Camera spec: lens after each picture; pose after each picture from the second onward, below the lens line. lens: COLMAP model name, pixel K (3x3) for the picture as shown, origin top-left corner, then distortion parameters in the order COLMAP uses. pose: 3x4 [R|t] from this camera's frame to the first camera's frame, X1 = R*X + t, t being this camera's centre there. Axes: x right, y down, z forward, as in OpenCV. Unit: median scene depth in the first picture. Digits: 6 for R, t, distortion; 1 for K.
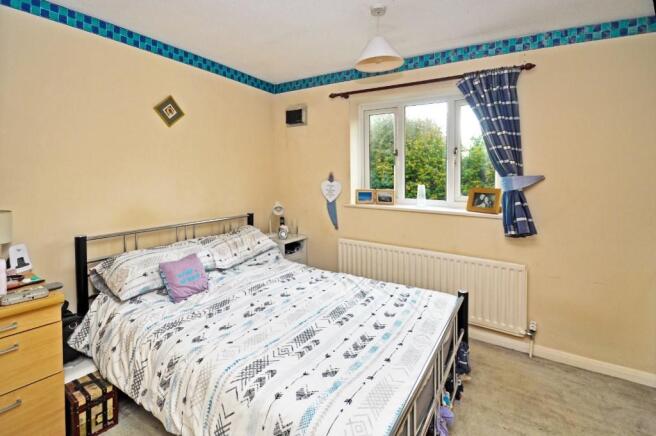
lens RADIAL K [[305.1, 0, 328.0], [0, 305.1, 218.0], [0, 0, 1]] dist [-0.004265, -0.000825]
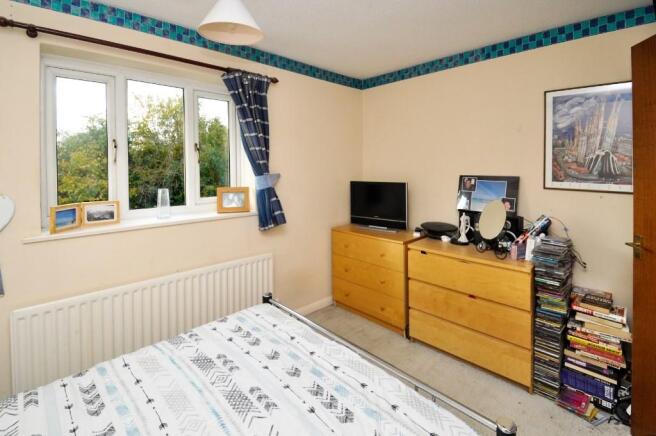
lens RADIAL K [[315.0, 0, 329.1], [0, 315.0, 192.1], [0, 0, 1]] dist [-0.001714, -0.000263]
pose [[0.230560, -0.100877, 0.967815, -0.455915], [0.136486, 0.988132, 0.070480, -0.128103], [-0.963439, 0.115844, 0.241592, 0.528018]]
